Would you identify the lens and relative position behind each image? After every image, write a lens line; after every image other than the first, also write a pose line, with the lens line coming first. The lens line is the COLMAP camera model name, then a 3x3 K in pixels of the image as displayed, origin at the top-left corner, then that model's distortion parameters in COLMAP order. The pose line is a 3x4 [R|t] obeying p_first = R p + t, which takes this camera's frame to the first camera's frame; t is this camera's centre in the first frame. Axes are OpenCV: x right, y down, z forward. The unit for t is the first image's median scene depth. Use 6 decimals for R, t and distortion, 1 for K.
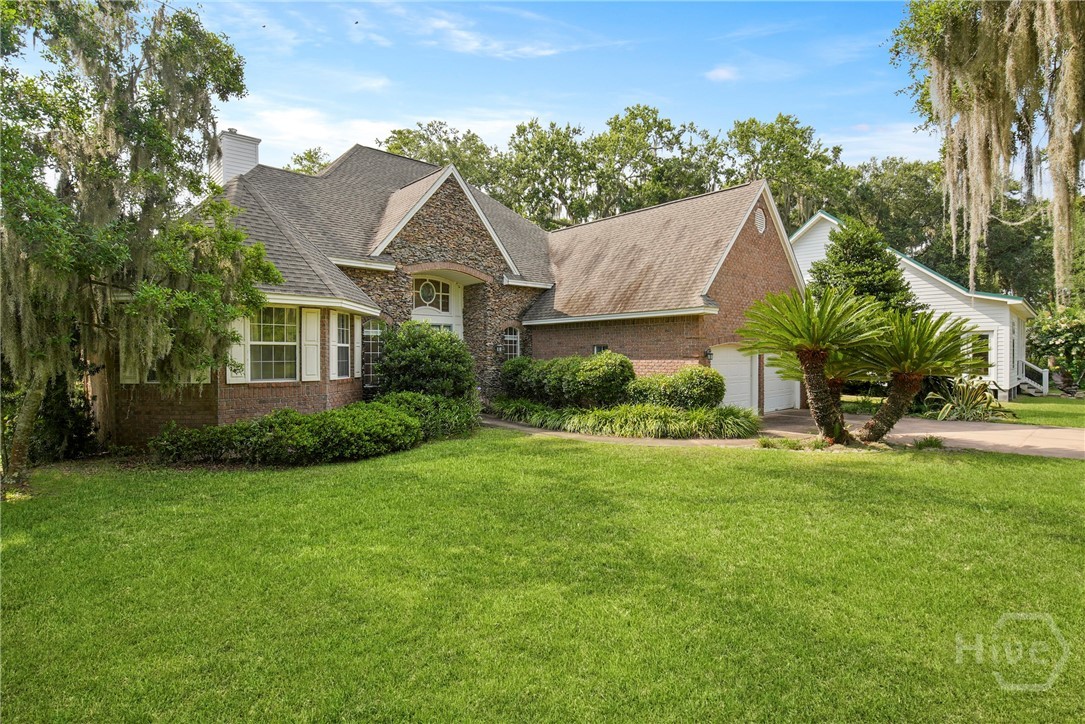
lens RADIAL K [[576.3, 0, 542.5], [0, 576.3, 362.0], [0, 0, 1]] dist [0.001310, 0.000323]
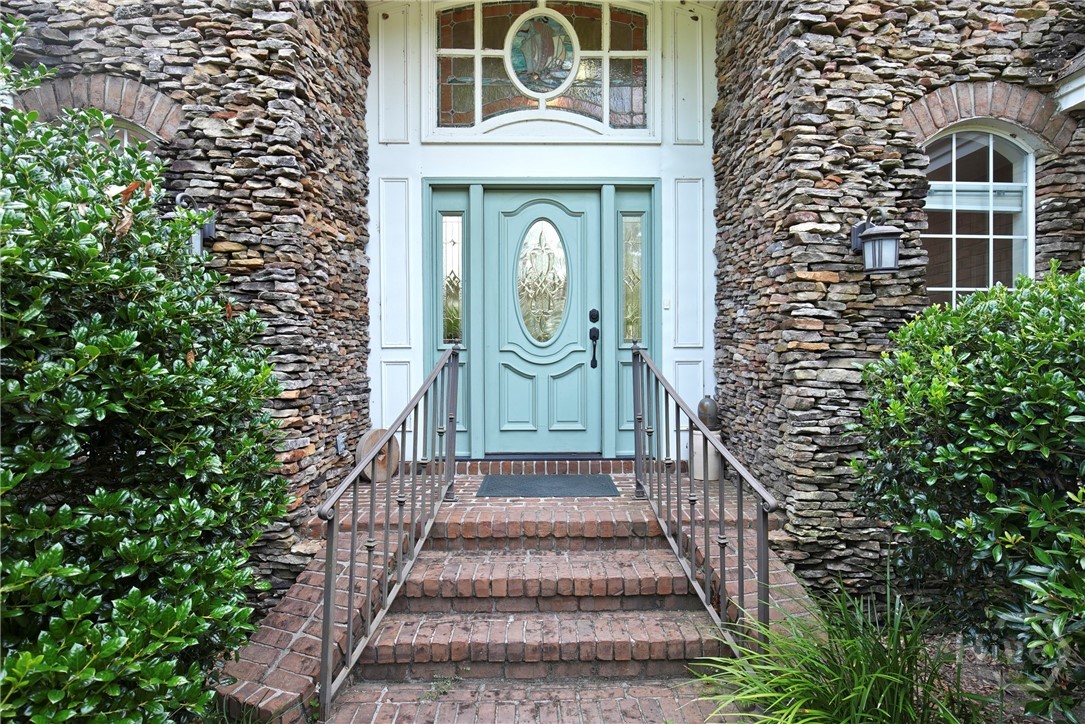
lens RADIAL K [[576.3, 0, 542.5], [0, 576.3, 362.0], [0, 0, 1]] dist [0.001310, 0.000323]
pose [[0.765683, 0.003946, -0.643206, -0.043194], [0.001752, 0.999965, 0.008220, 0.006182], [0.643215, -0.007421, 0.765649, 0.800596]]
